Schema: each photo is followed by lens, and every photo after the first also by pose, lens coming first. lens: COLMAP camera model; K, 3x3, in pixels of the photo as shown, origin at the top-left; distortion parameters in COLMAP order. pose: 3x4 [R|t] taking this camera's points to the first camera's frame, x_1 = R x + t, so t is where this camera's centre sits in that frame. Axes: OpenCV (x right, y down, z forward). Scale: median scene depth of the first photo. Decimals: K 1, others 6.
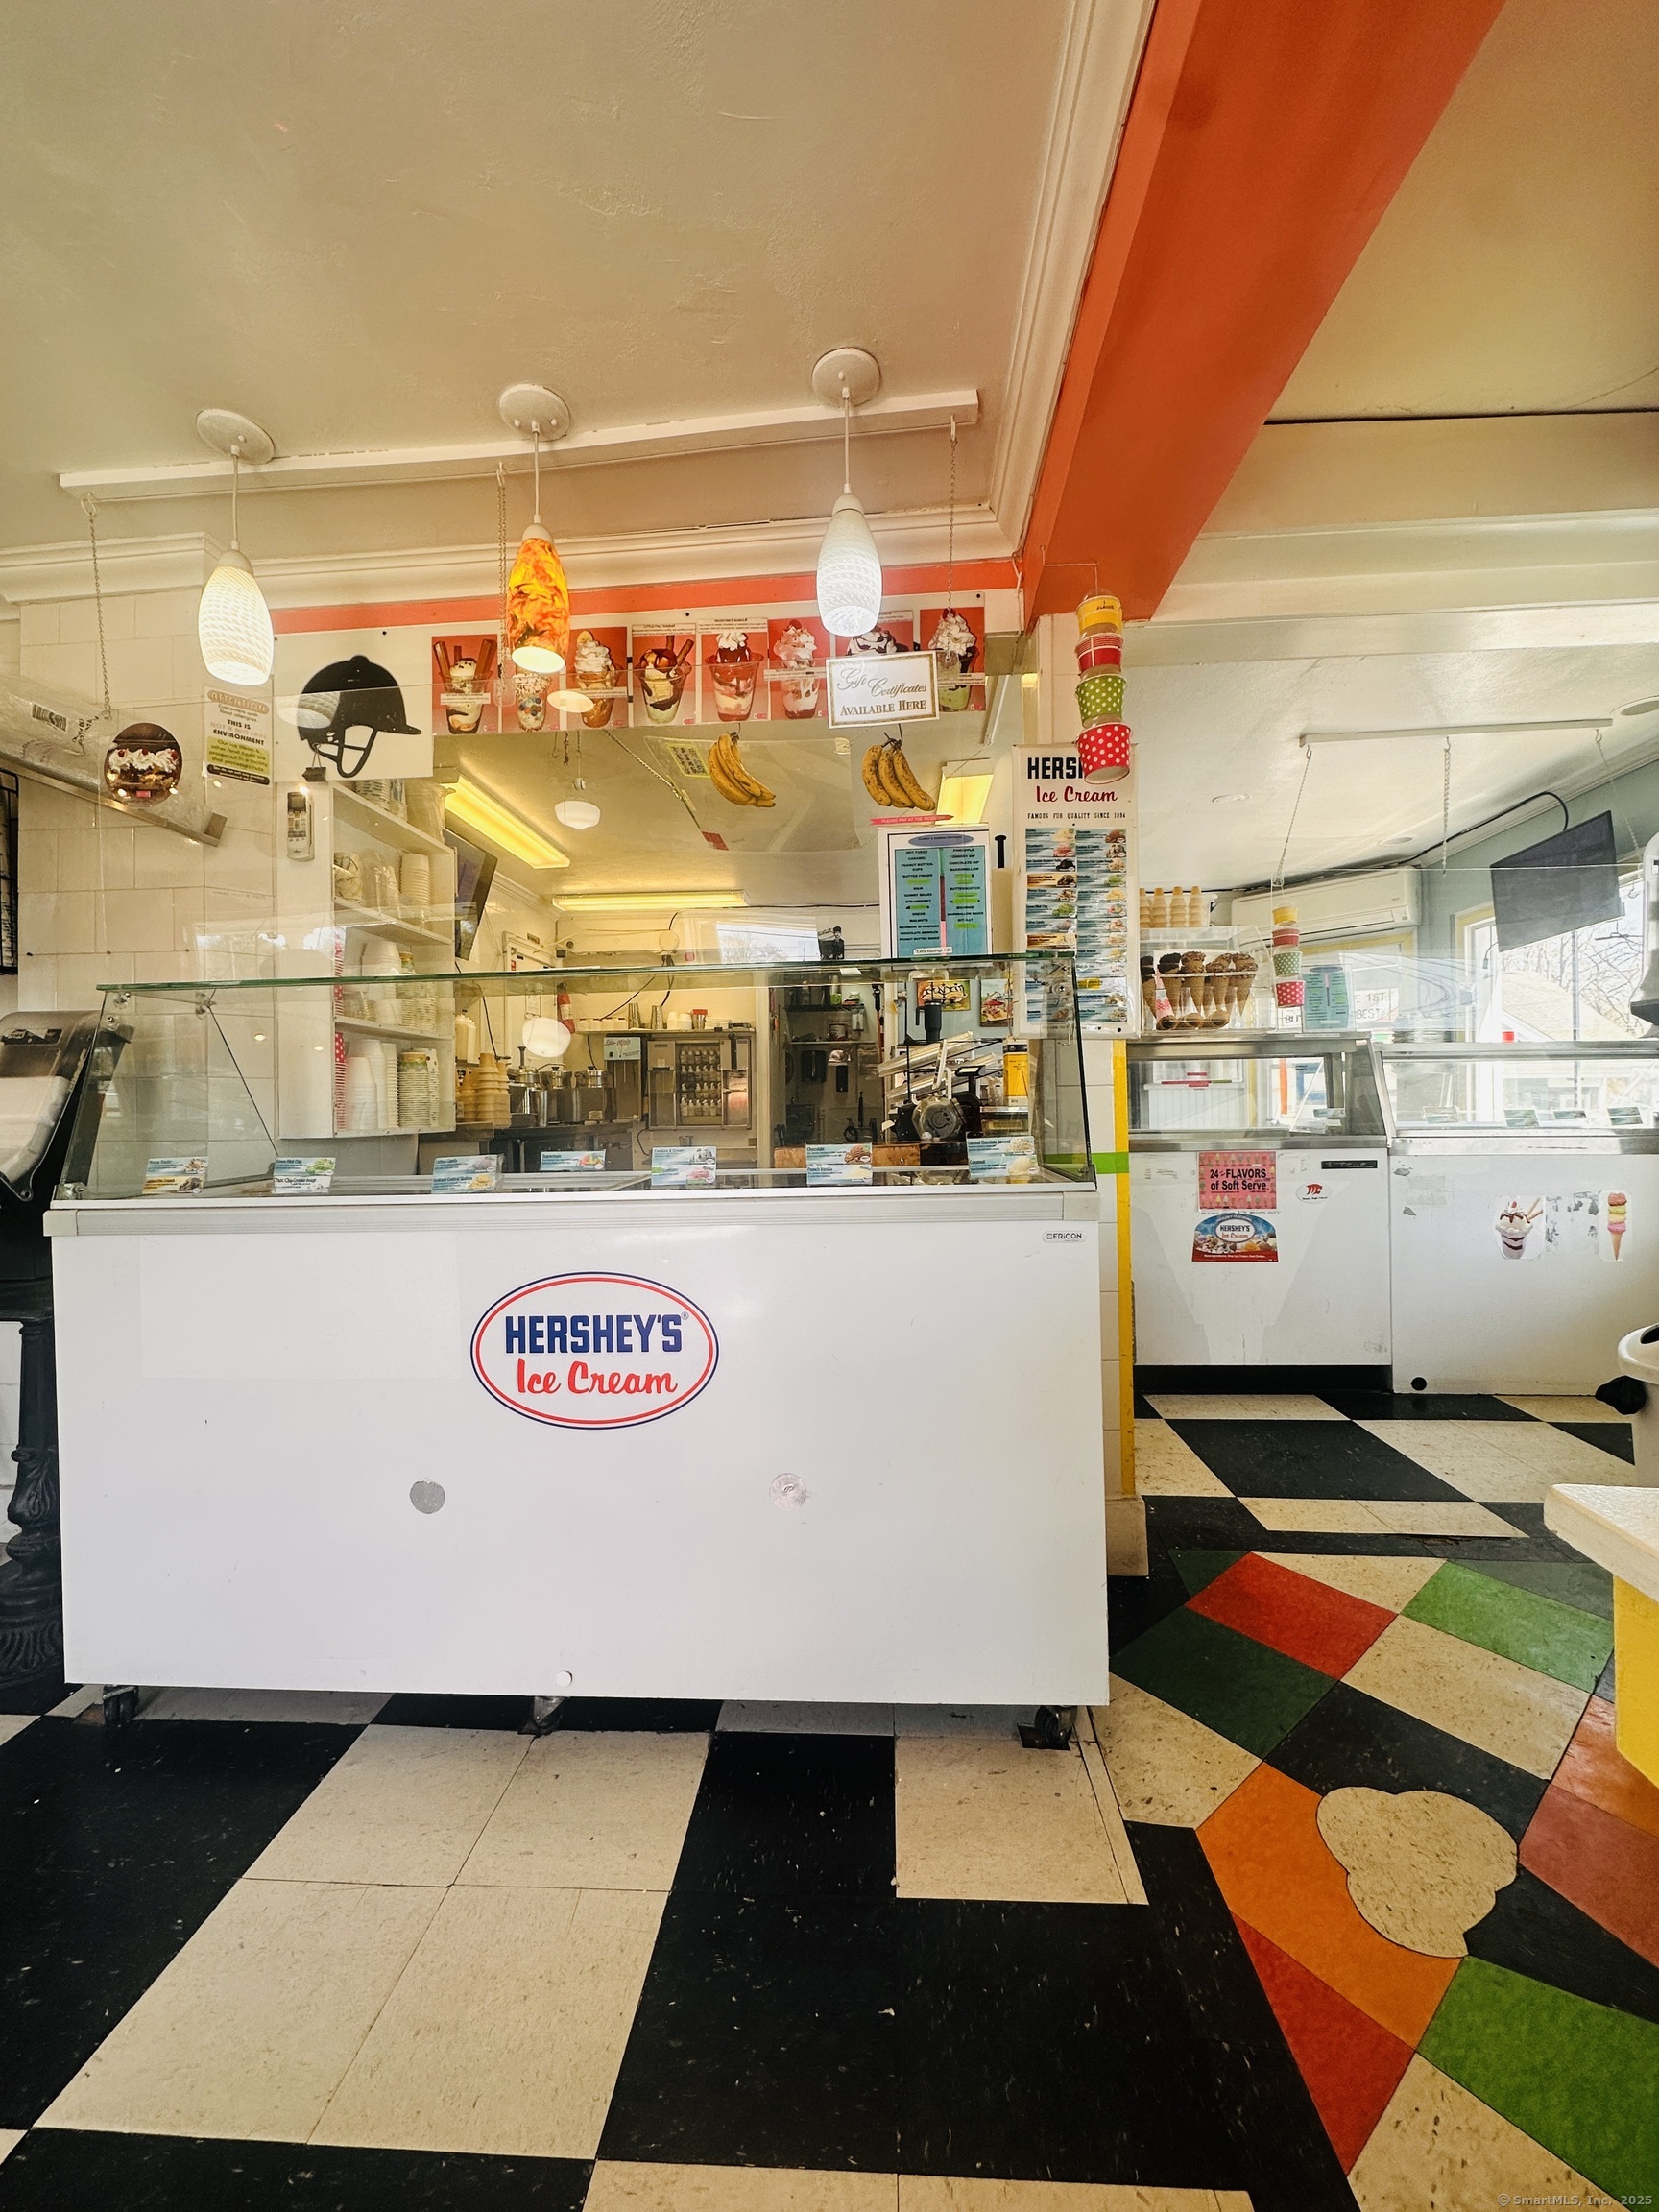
lens RADIAL K [[880.0, 0, 827.8], [0, 880.0, 1104.1], [0, 0, 1]] dist [-0.002564, 0.000188]
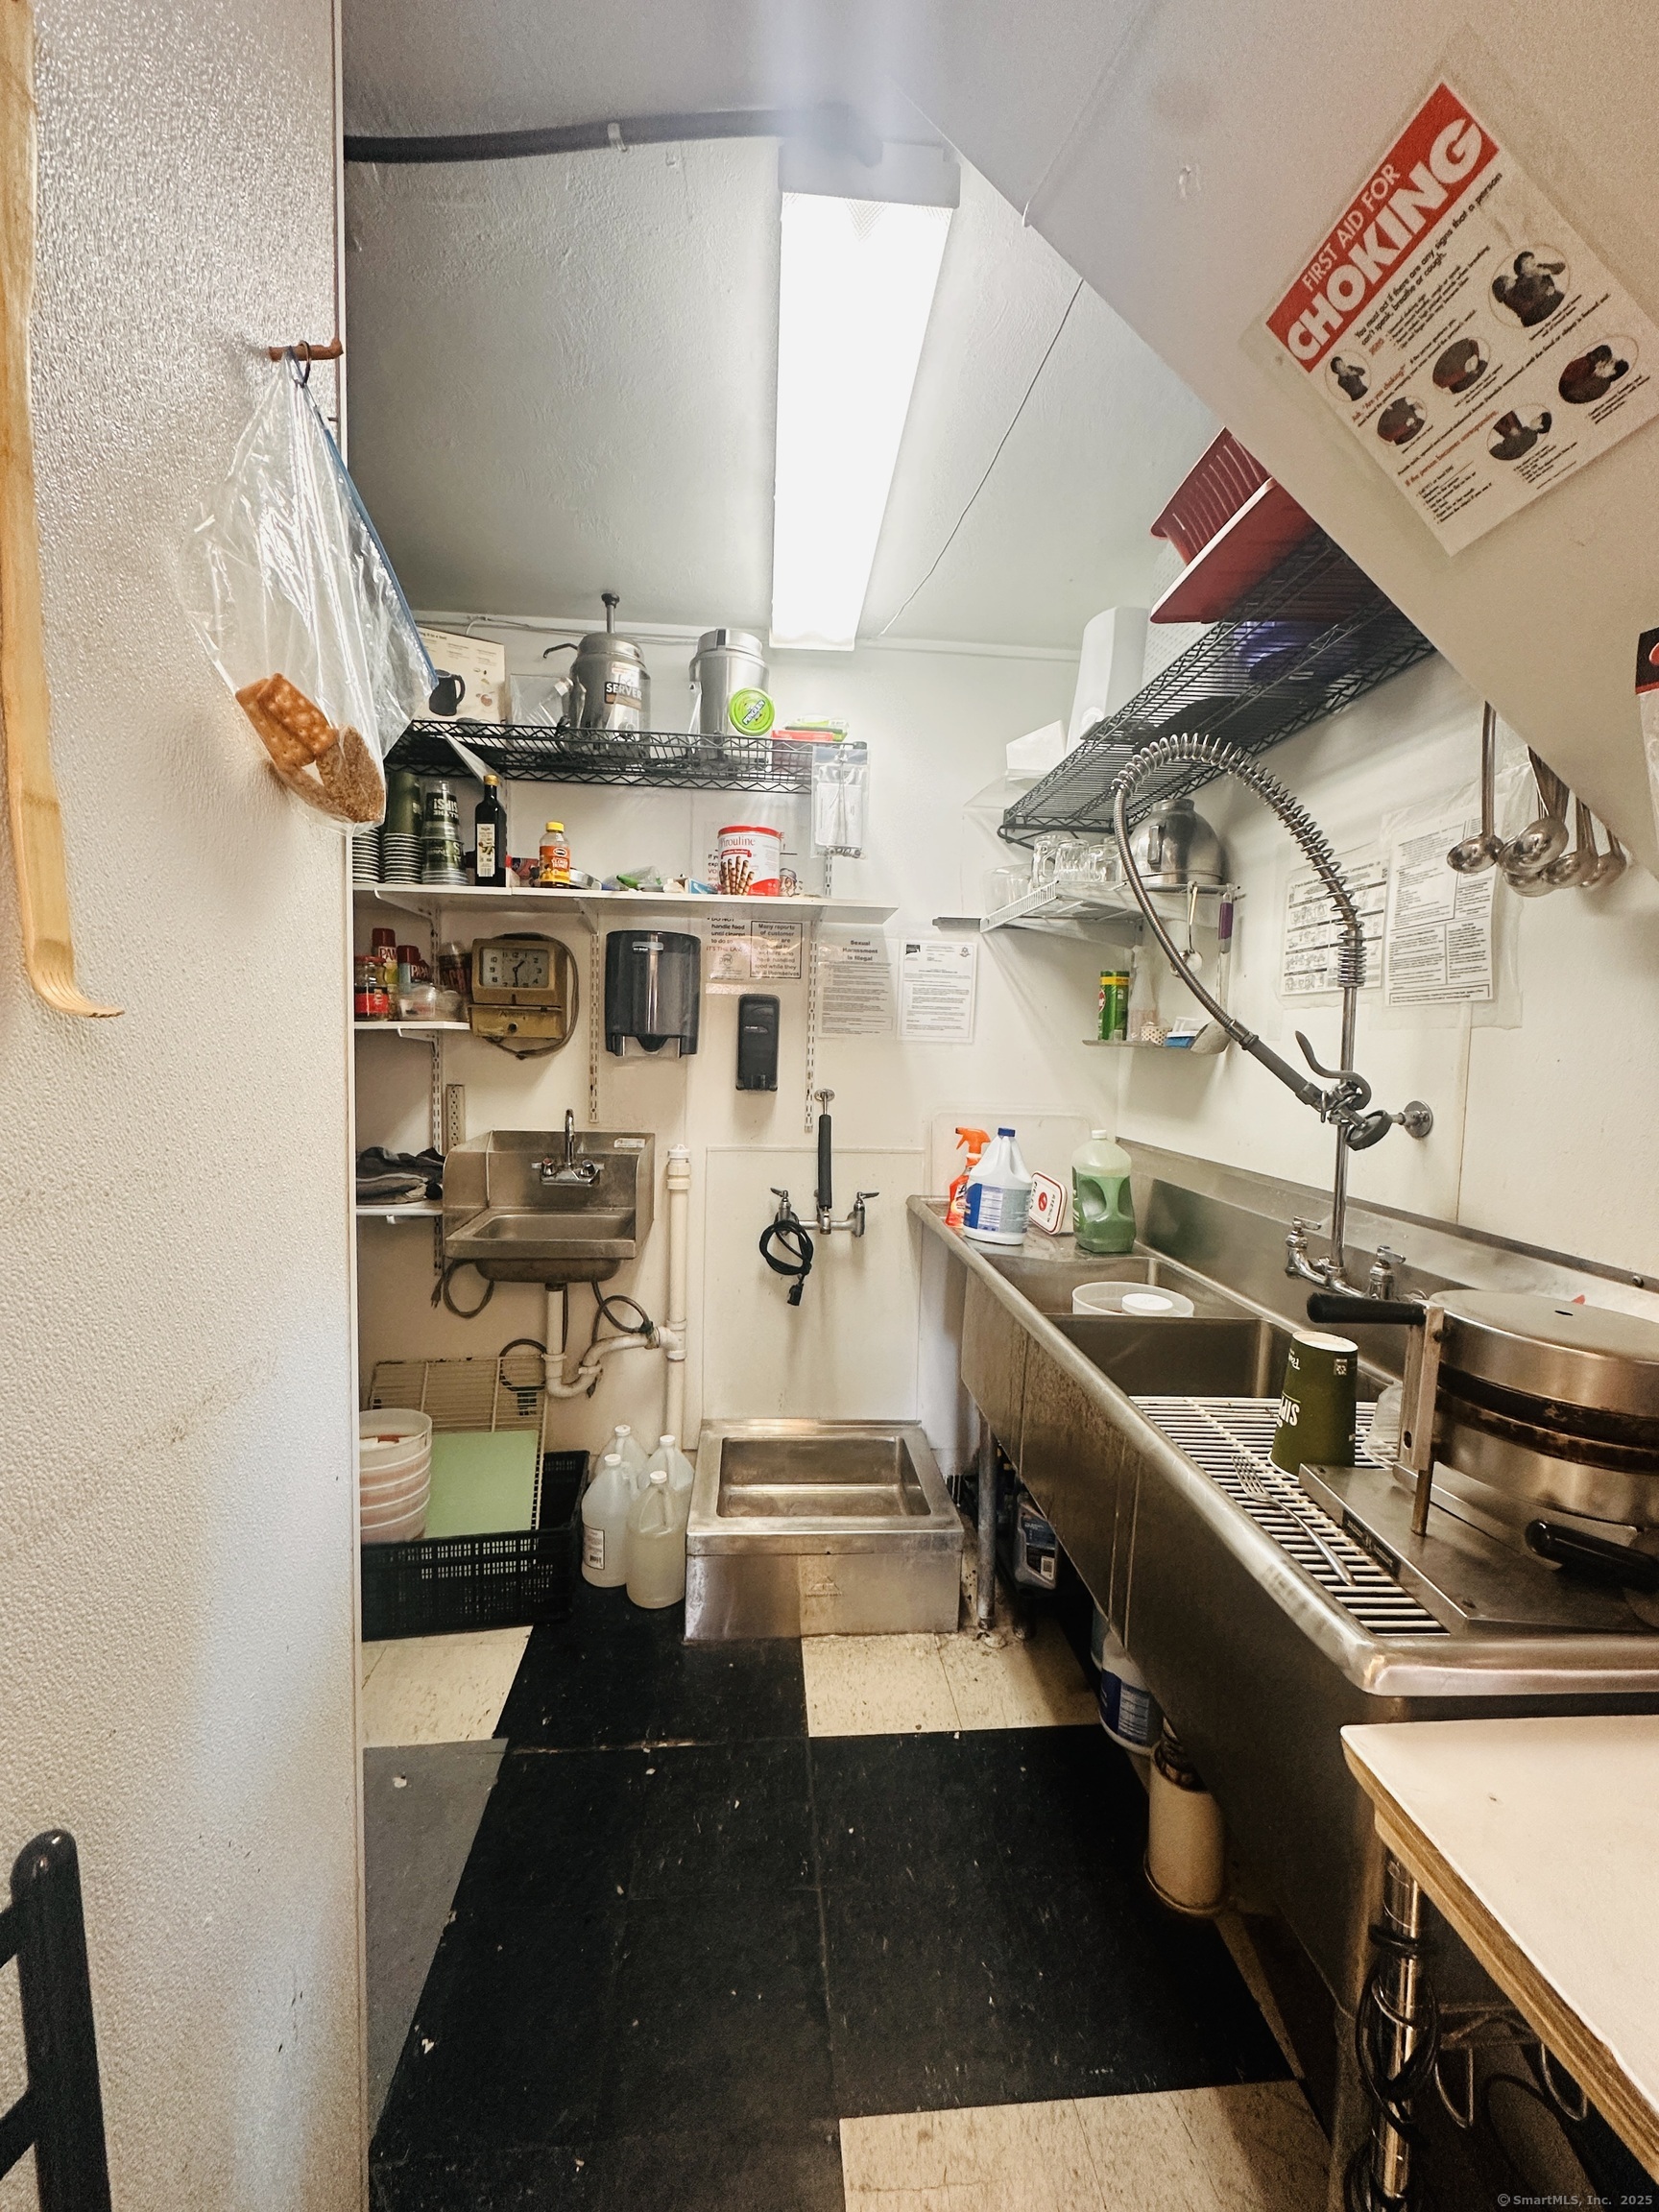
lens RADIAL K [[880.0, 0, 816.9], [0, 880.0, 1104.5], [0, 0, 1]] dist [-0.002564, 0.000188]
pose [[0.990177, 0.029416, 0.136689, -0.010912], [-0.039940, 0.996391, 0.074904, -0.134834], [-0.133993, -0.079628, 0.987778, 3.103868]]
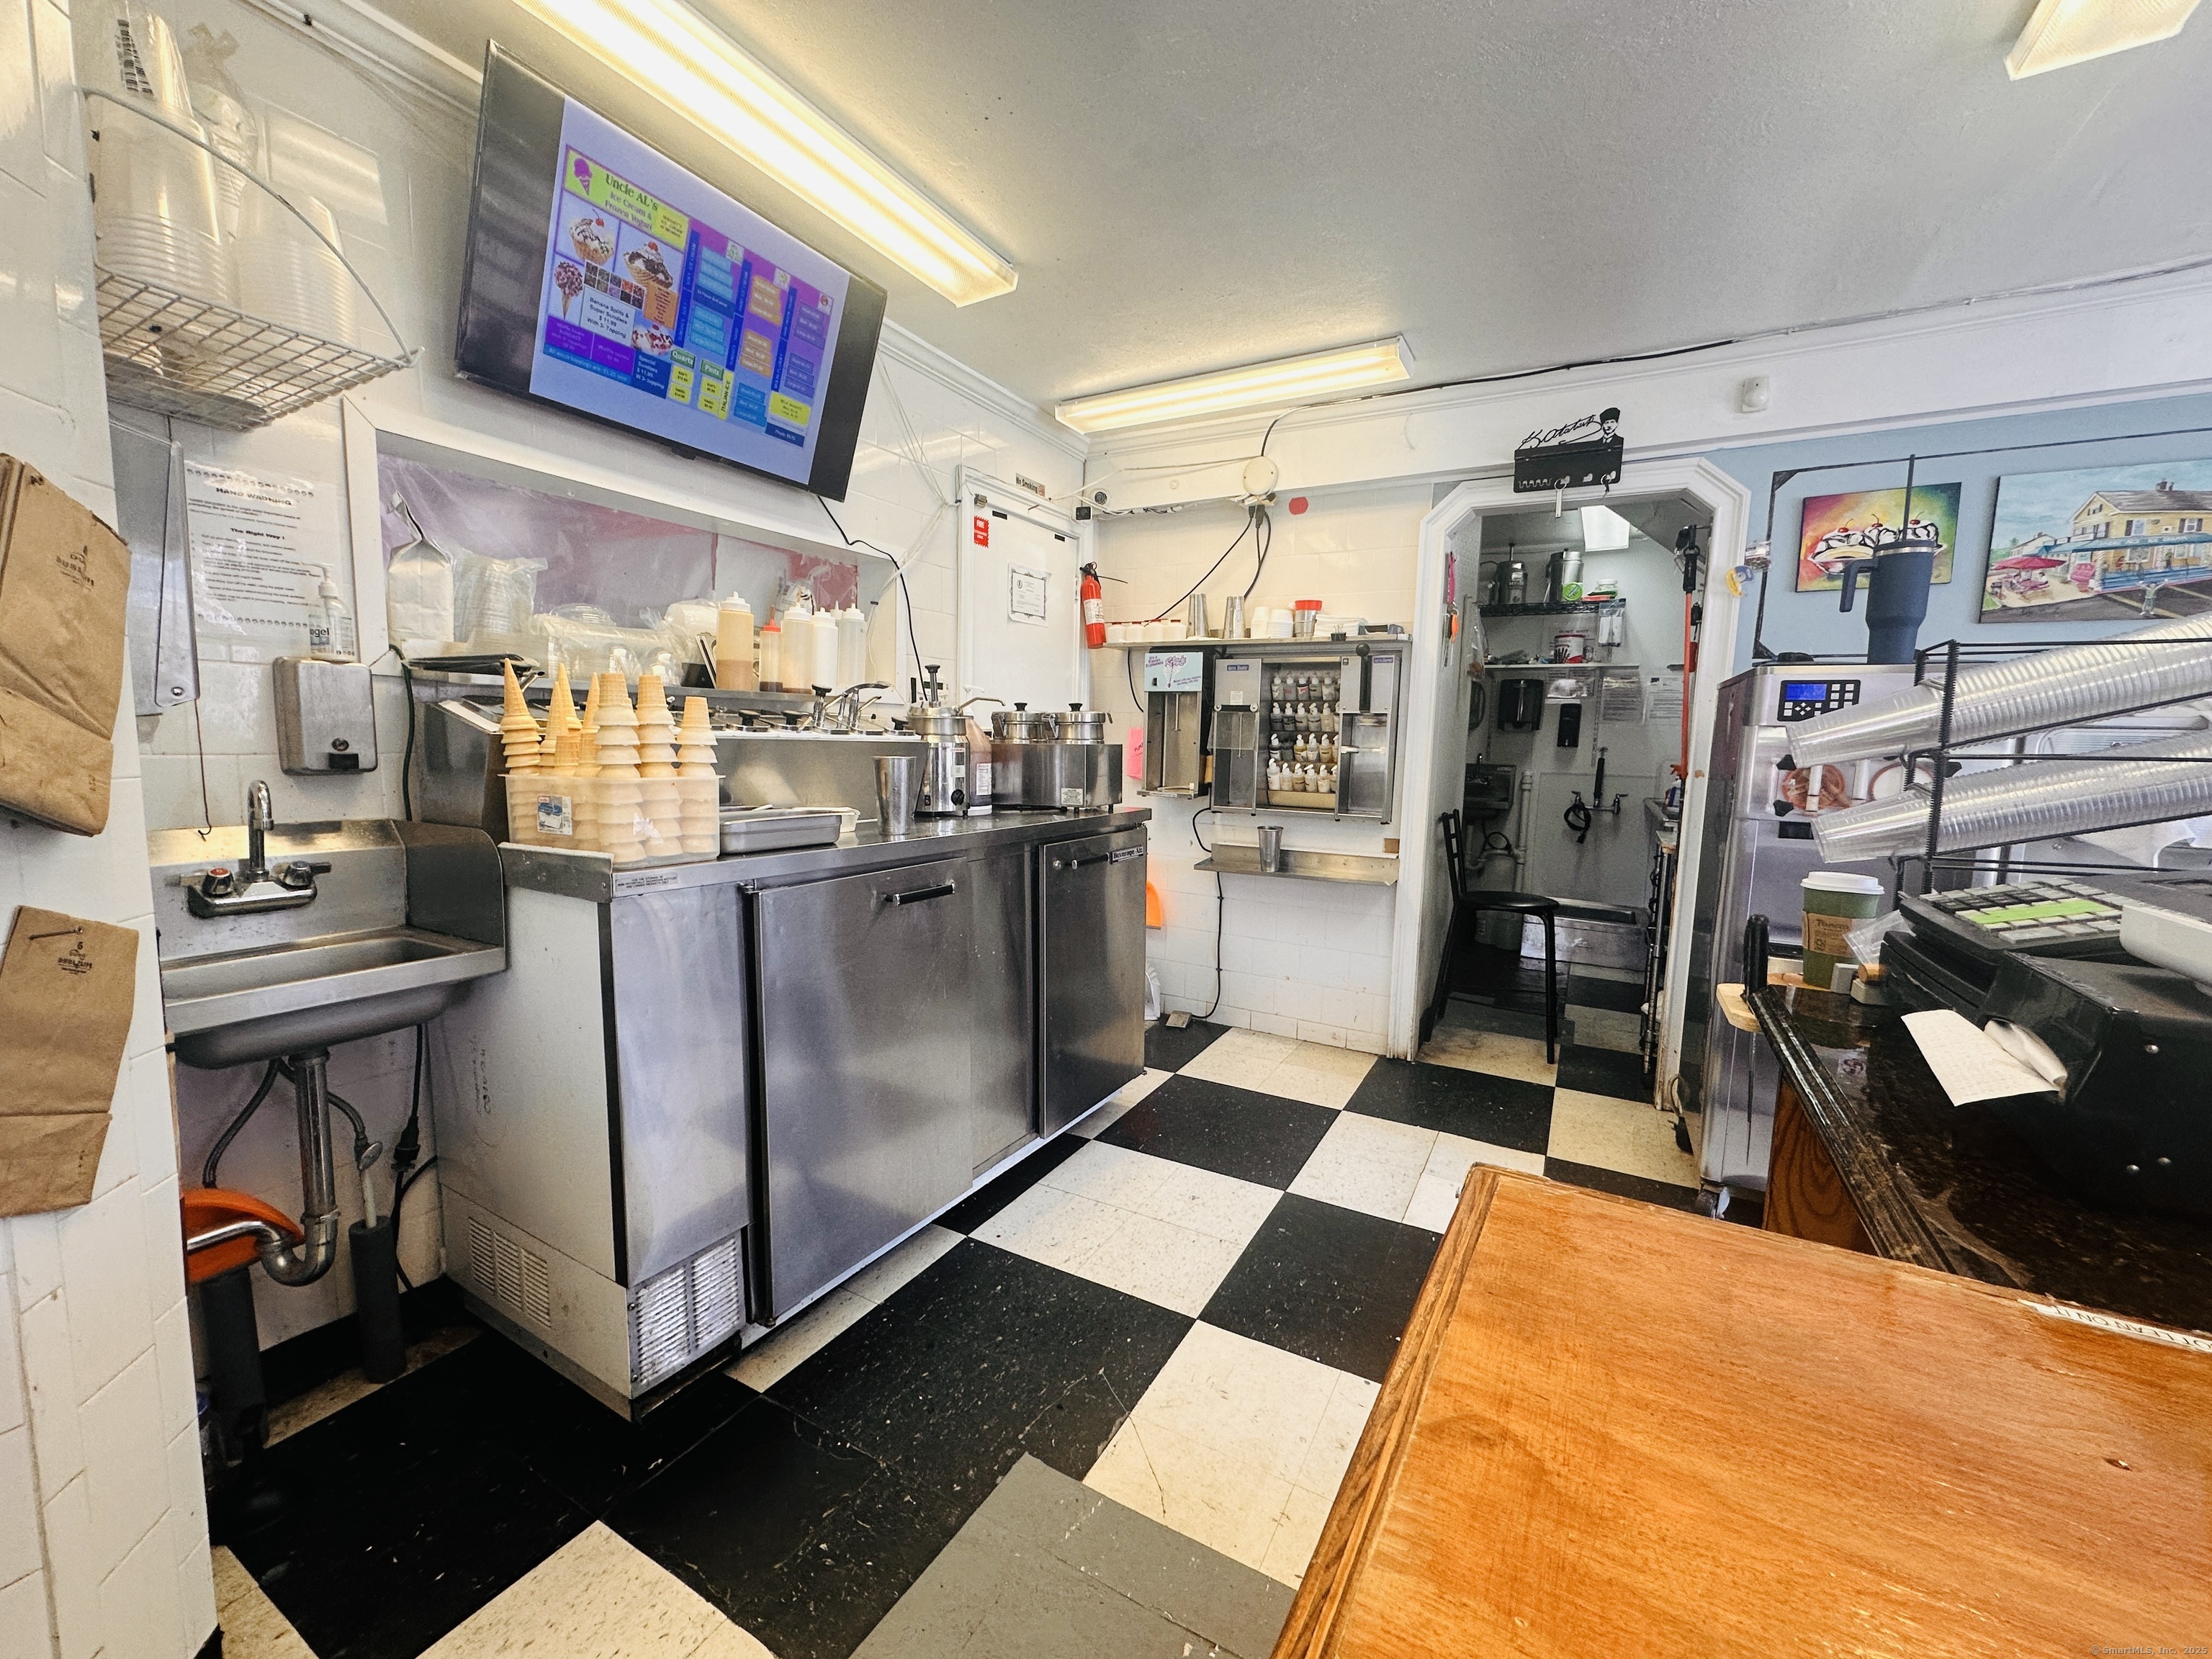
lens RADIAL K [[880.0, 0, 1108.1], [0, 880.0, 833.7], [0, 0, 1]] dist [-0.002564, 0.000188]
pose [[0.904366, 0.081485, -0.418907, -0.049408], [-0.033674, 0.992167, 0.120296, -0.074501], [0.425428, -0.094685, 0.900025, 1.310665]]
